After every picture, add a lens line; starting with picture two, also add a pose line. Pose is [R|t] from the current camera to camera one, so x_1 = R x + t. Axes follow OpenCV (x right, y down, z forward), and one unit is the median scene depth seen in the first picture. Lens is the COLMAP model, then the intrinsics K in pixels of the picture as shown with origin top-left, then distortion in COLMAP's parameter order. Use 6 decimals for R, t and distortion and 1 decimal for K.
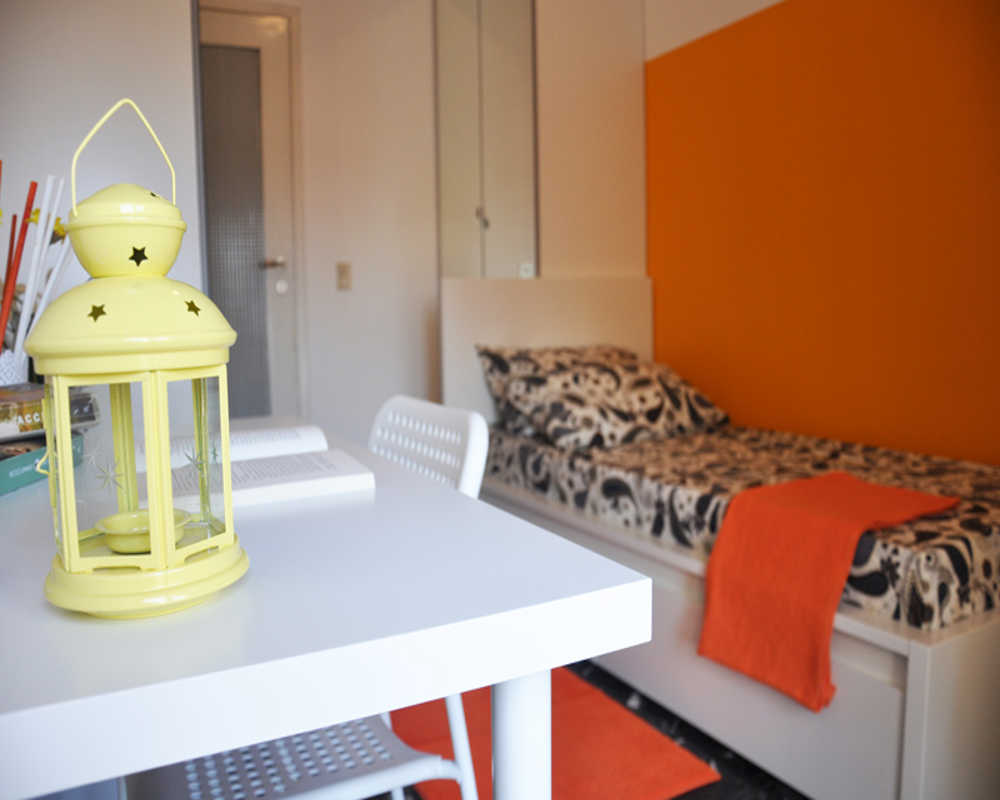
lens RADIAL K [[843.2, 0, 500.0], [0, 843.2, 400.0], [0, 0, 1]] dist [-0.177103, 0.138174]
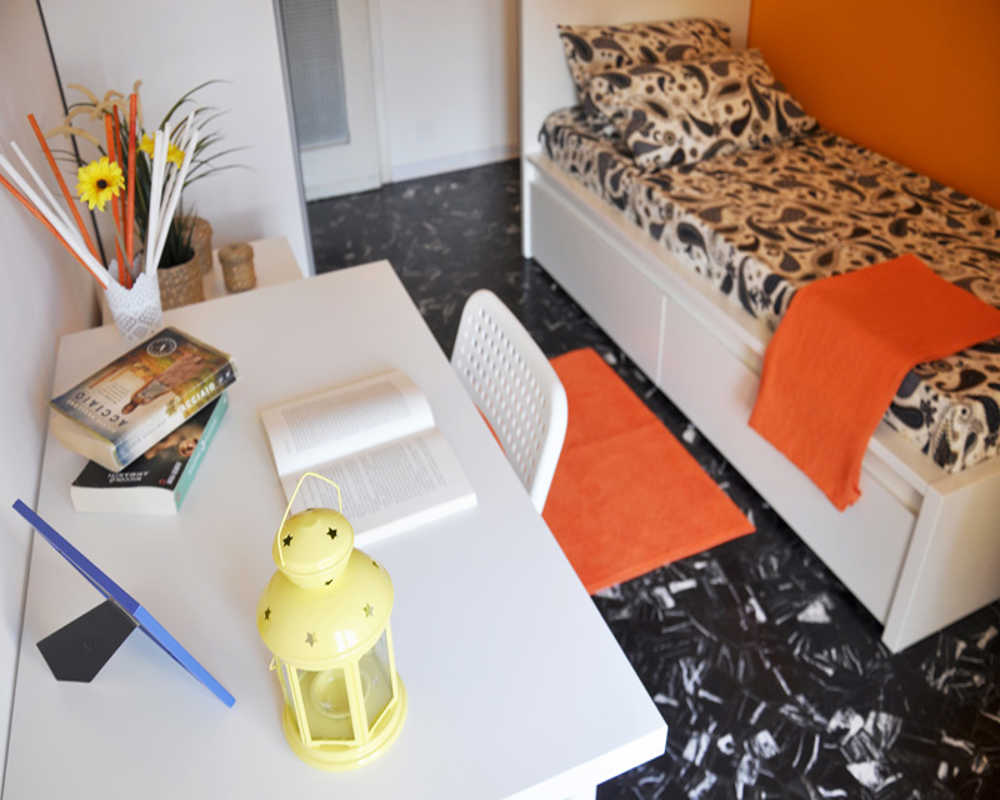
lens RADIAL K [[843.2, 0, 500.0], [0, 843.2, 400.0], [0, 0, 1]] dist [-0.177103, 0.138174]
pose [[0.995739, 0.042341, -0.081923, -0.000773], [-0.003213, 0.903751, 0.428046, -0.121017], [0.092162, -0.425958, 0.900036, -0.011281]]
